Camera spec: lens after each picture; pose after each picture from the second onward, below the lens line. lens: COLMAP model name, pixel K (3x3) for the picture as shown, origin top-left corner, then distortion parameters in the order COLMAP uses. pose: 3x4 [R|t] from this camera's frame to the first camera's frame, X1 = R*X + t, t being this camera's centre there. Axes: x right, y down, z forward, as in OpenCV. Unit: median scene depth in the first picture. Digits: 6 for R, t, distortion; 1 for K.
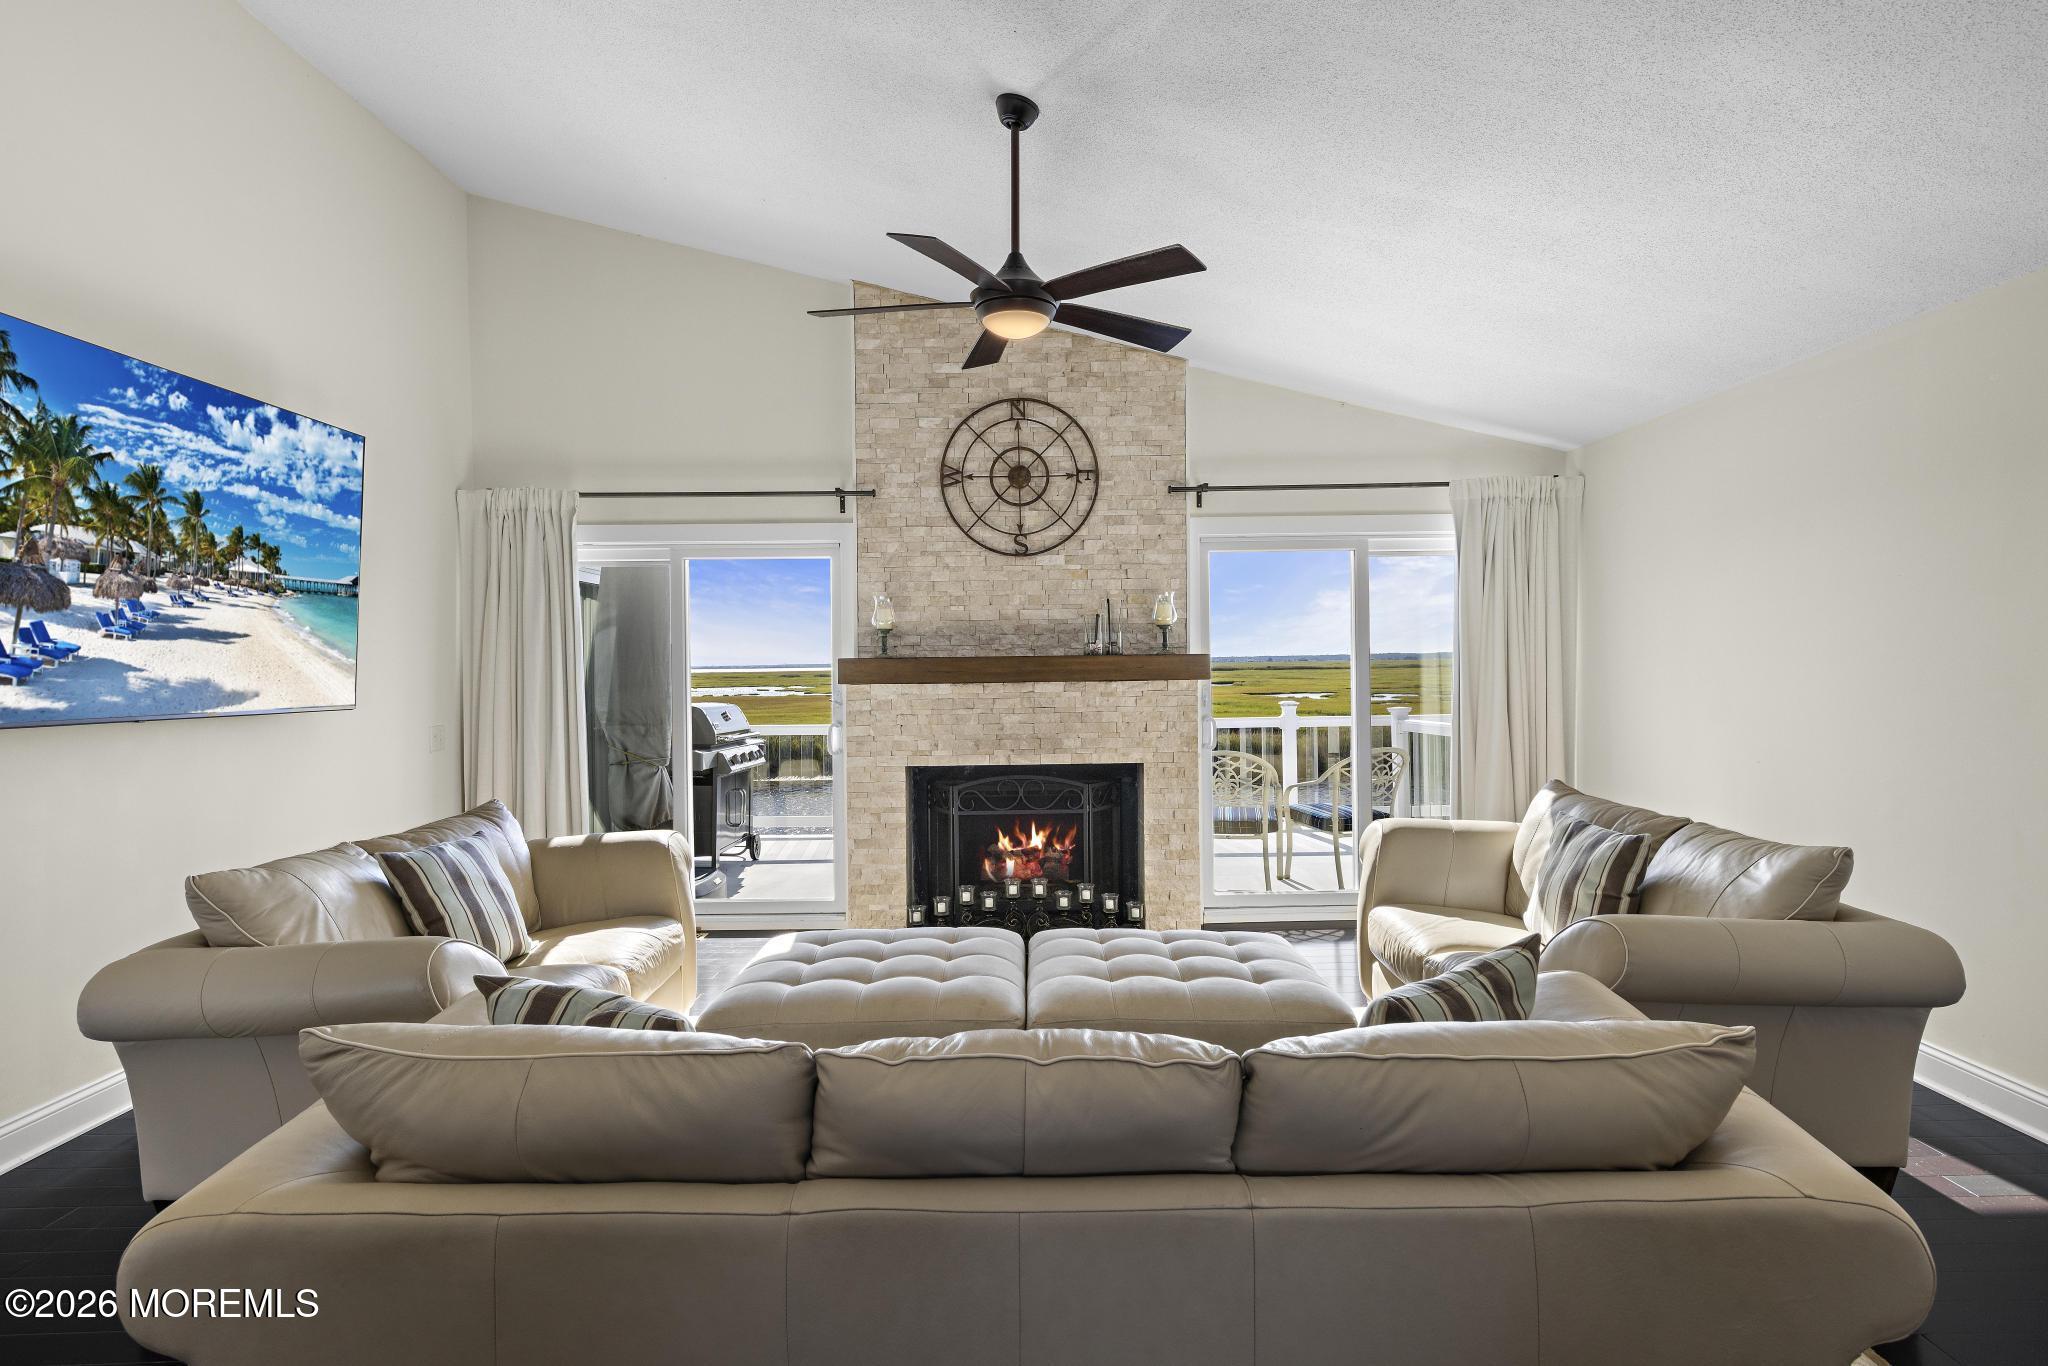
lens RADIAL K [[1031.3, 0, 1032.8], [0, 1031.3, 676.2], [0, 0, 1]] dist [0.004490, -0.000066]
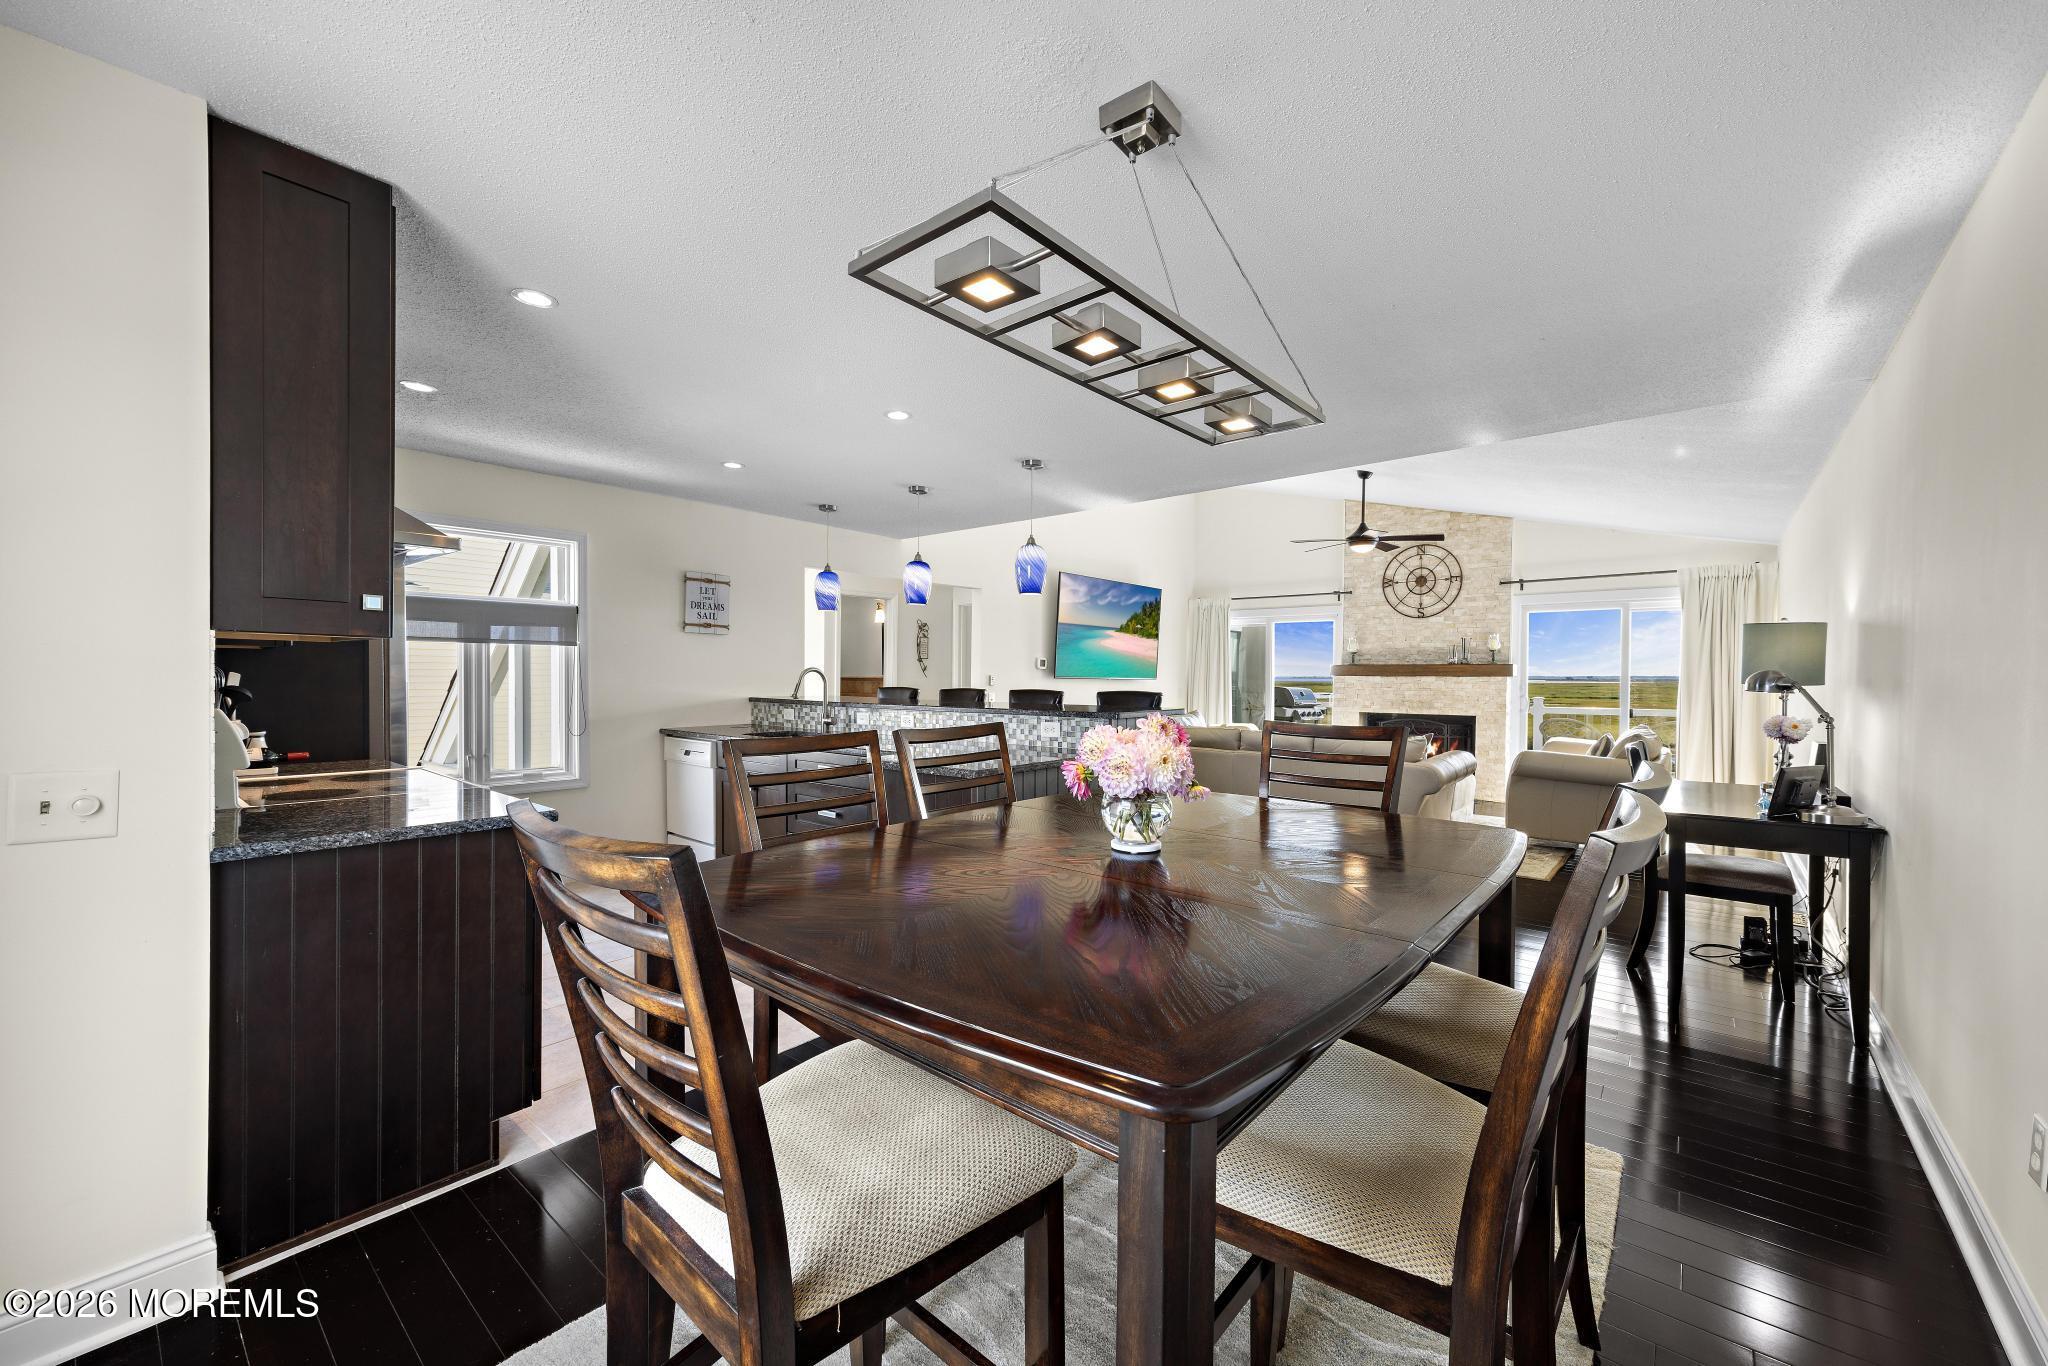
lens RADIAL K [[813.3, 0, 1032.0], [0, 813.3, 687.0], [0, 0, 1]] dist [0.007546, -0.001356]
pose [[0.766268, 0.026395, -0.641979, 0.462379], [-0.021980, 0.999648, 0.014866, 0.019860], [0.642145, 0.002720, 0.766578, -0.824550]]
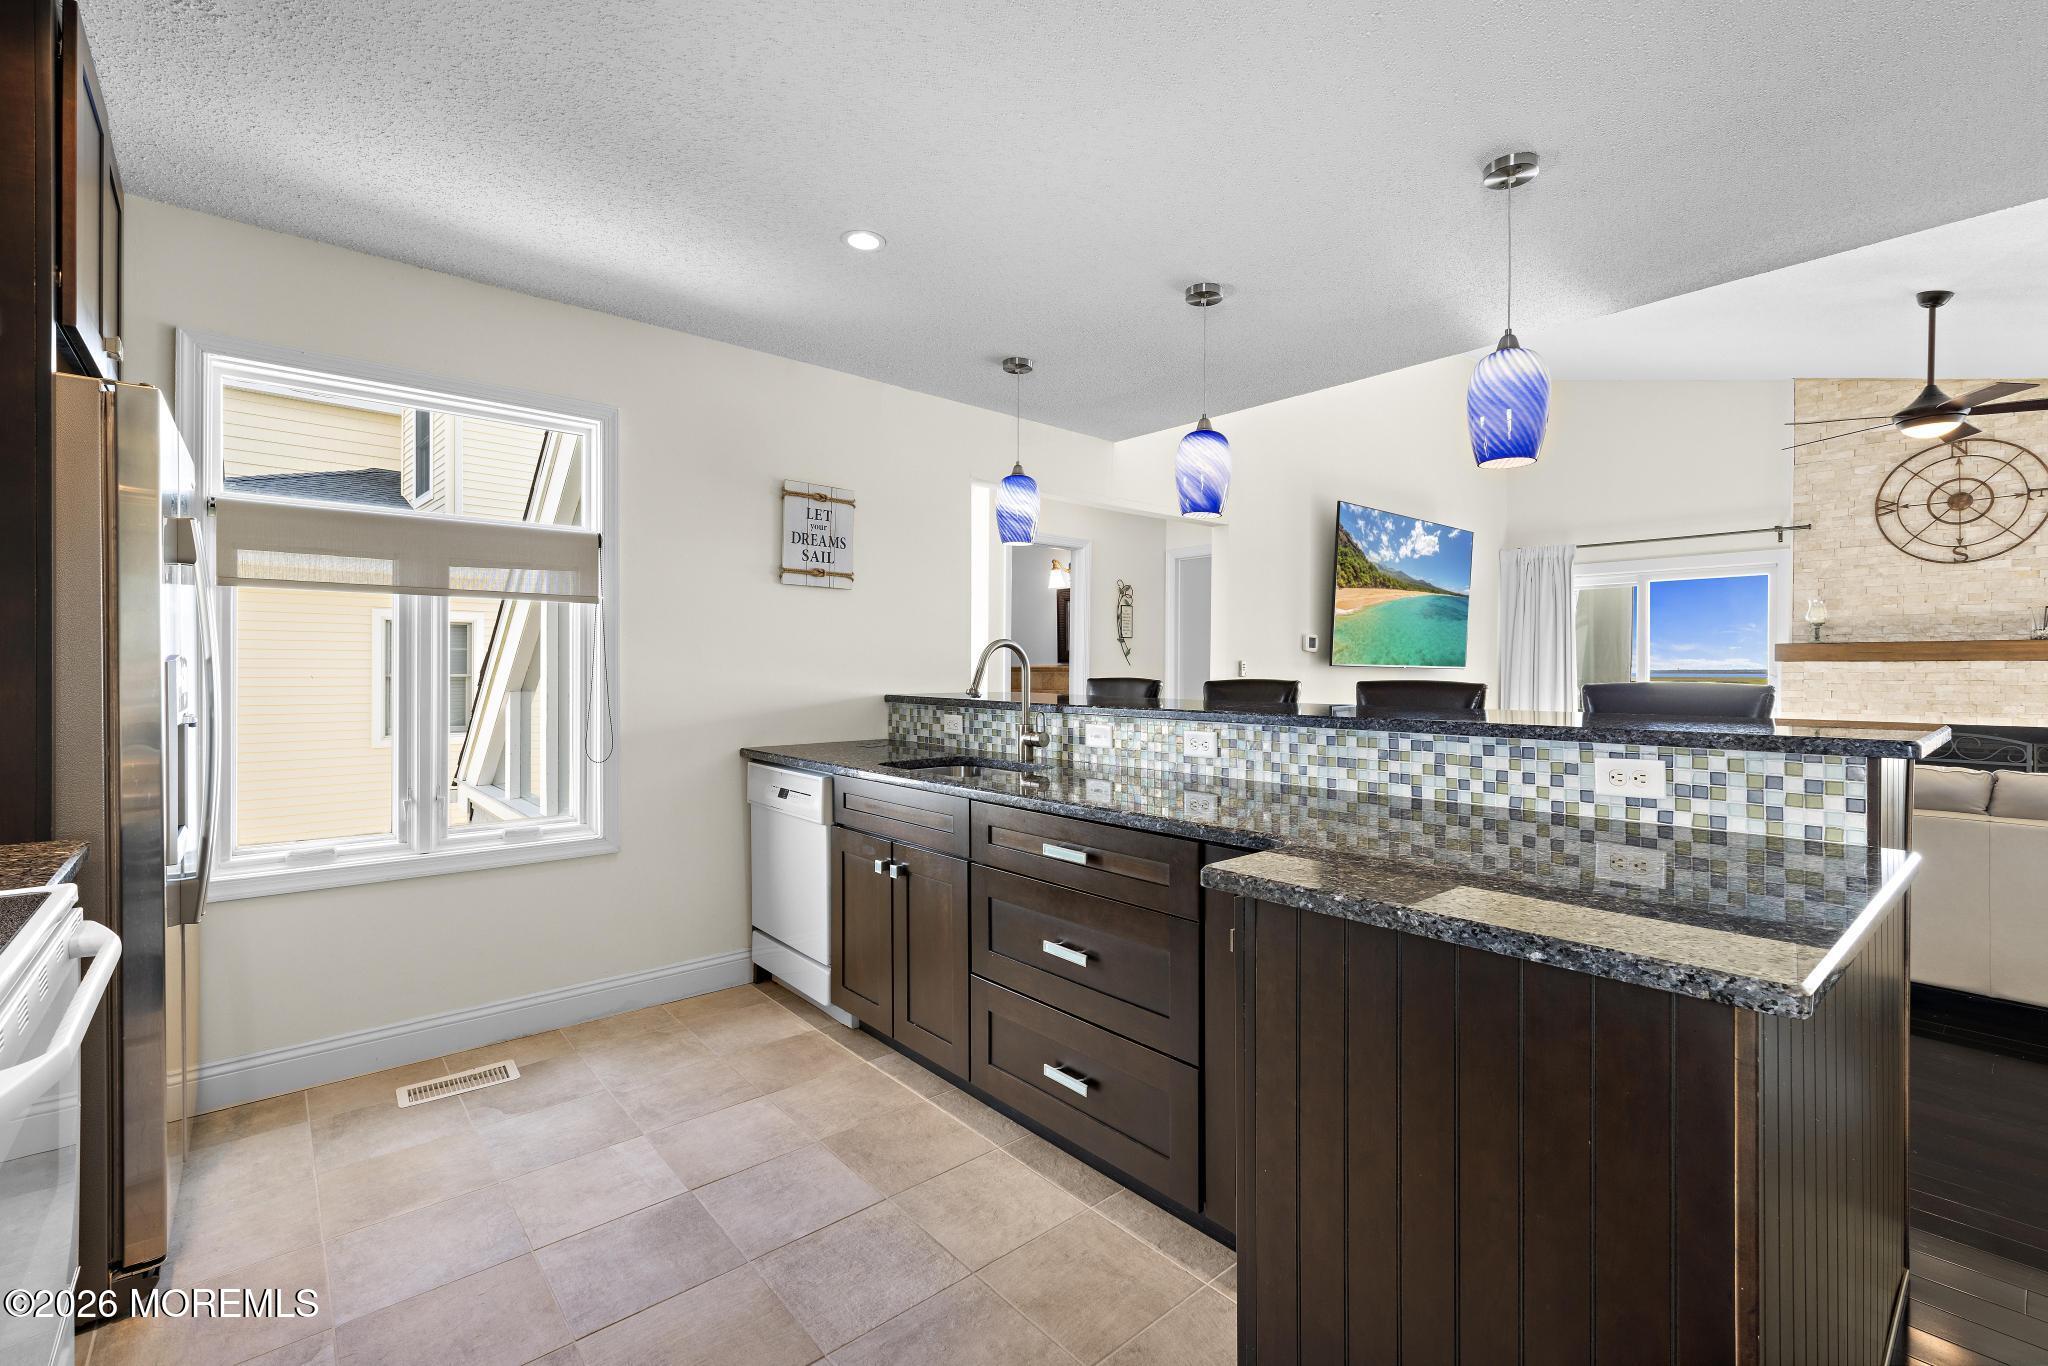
lens RADIAL K [[900.1, 0, 1016.3], [0, 900.1, 669.8], [0, 0, 1]] dist [-0.000080, 0.000656]
pose [[0.645595, 0.014770, -0.763537, 0.087739], [-0.018778, 0.999818, 0.003463, 0.034018], [0.763449, 0.012102, 0.645754, -0.615762]]
